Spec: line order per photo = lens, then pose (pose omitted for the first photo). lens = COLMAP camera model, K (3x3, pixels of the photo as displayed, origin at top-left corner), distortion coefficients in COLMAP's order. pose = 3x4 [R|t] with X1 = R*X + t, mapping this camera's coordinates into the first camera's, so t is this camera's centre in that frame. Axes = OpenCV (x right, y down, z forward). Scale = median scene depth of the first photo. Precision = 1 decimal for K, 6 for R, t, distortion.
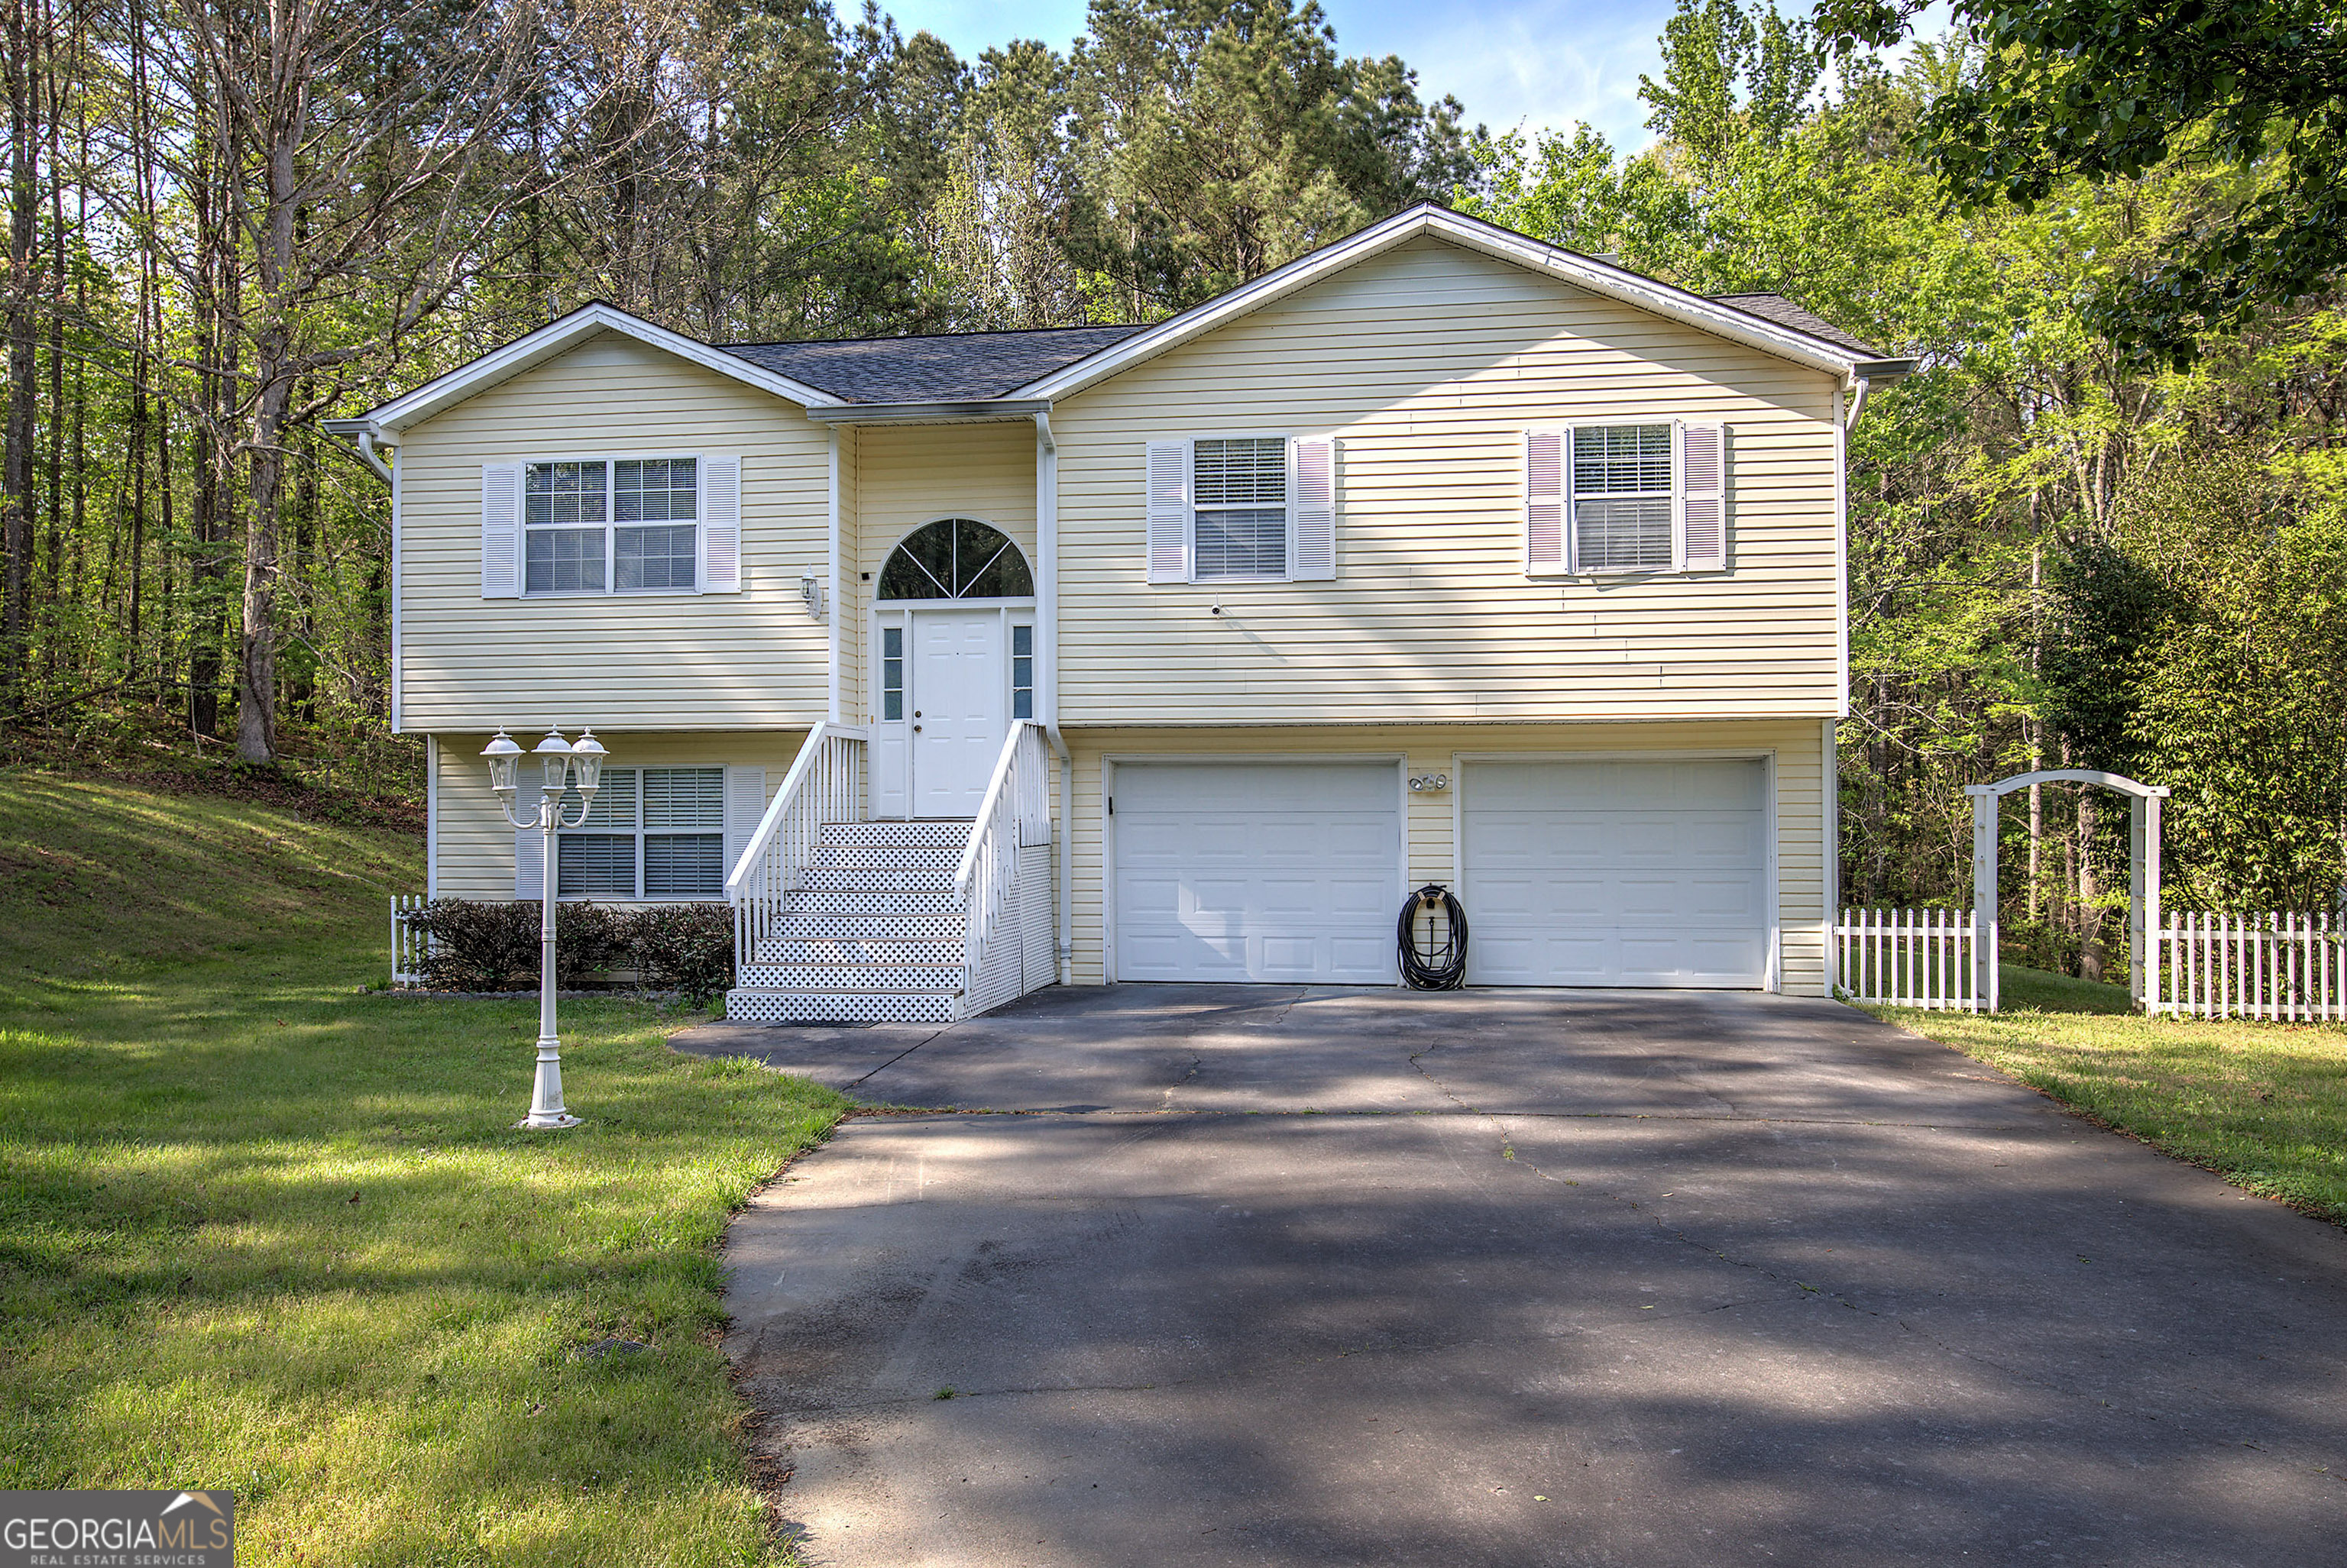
lens RADIAL K [[1781.9, 0, 1171.3], [0, 1781.9, 778.2], [0, 0, 1]] dist [-0.003246, -0.000503]
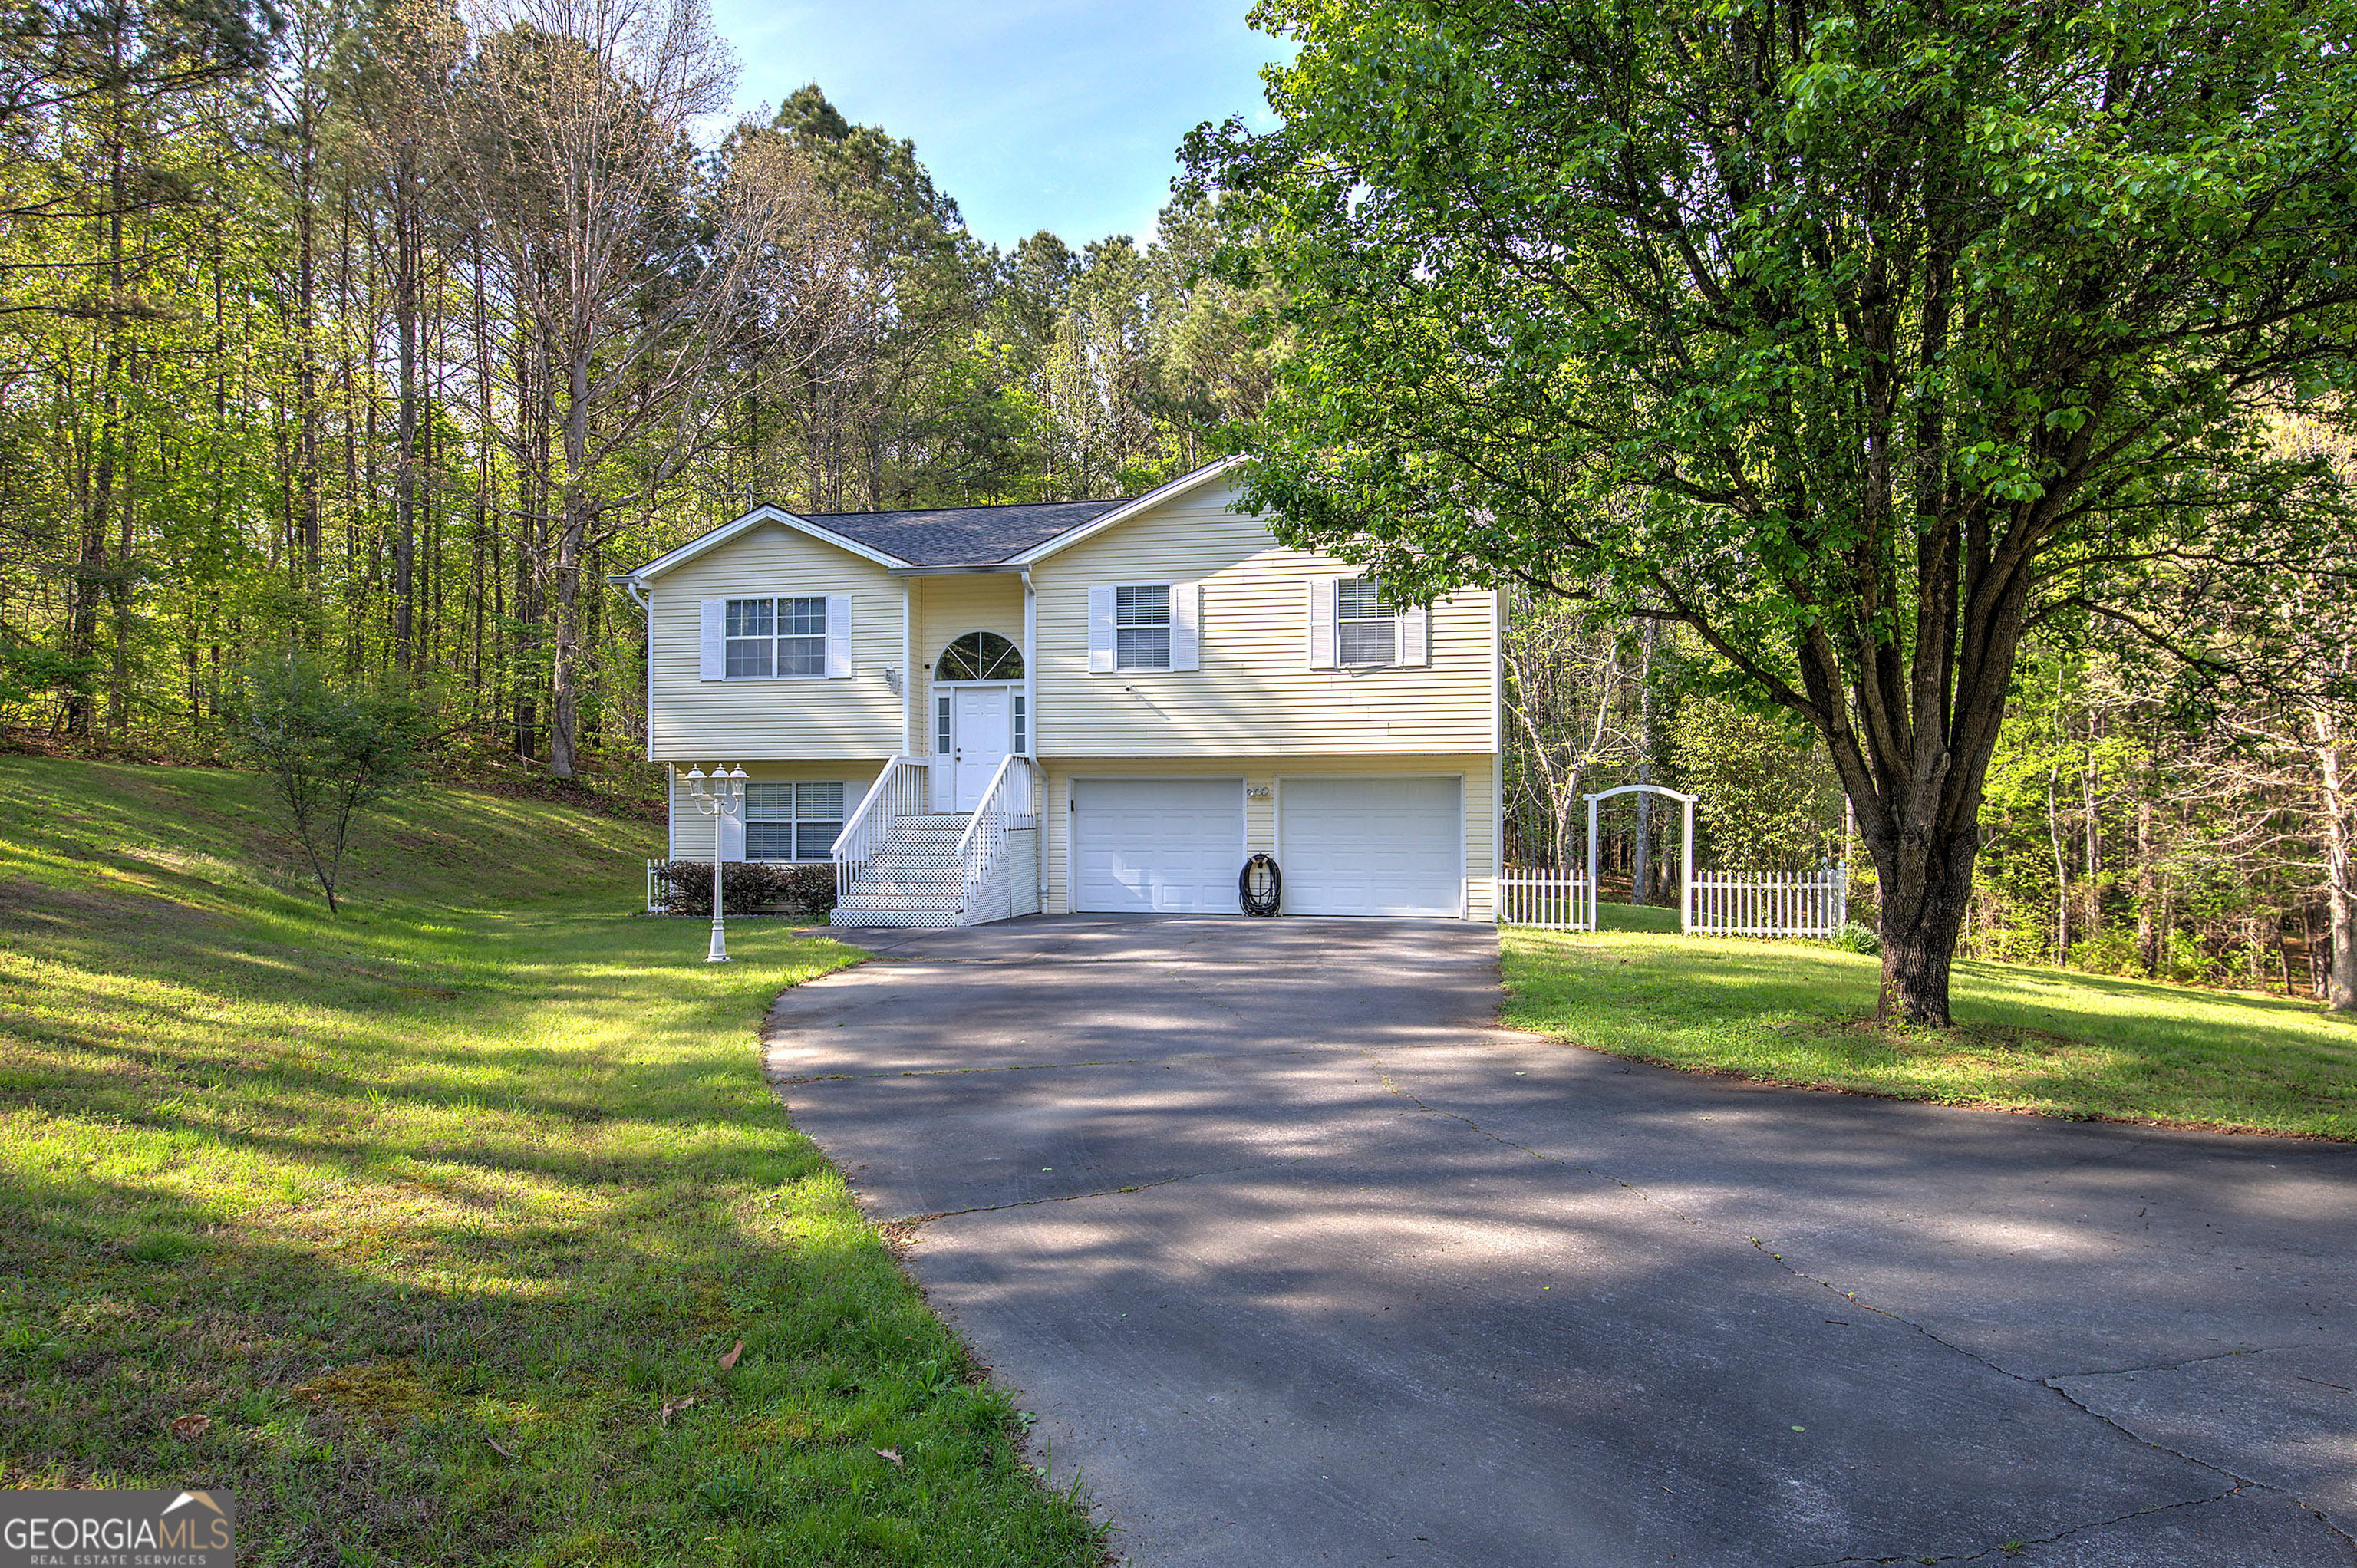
lens RADIAL K [[1421.8, 0, 1182.0], [0, 1421.8, 790.7], [0, 0, 1]] dist [-0.000397, -0.000316]
pose [[0.998246, 0.001485, -0.059182, 0.148273], [-0.001336, 0.999996, 0.002568, -0.001945], [0.059186, -0.002484, 0.998244, -0.315912]]
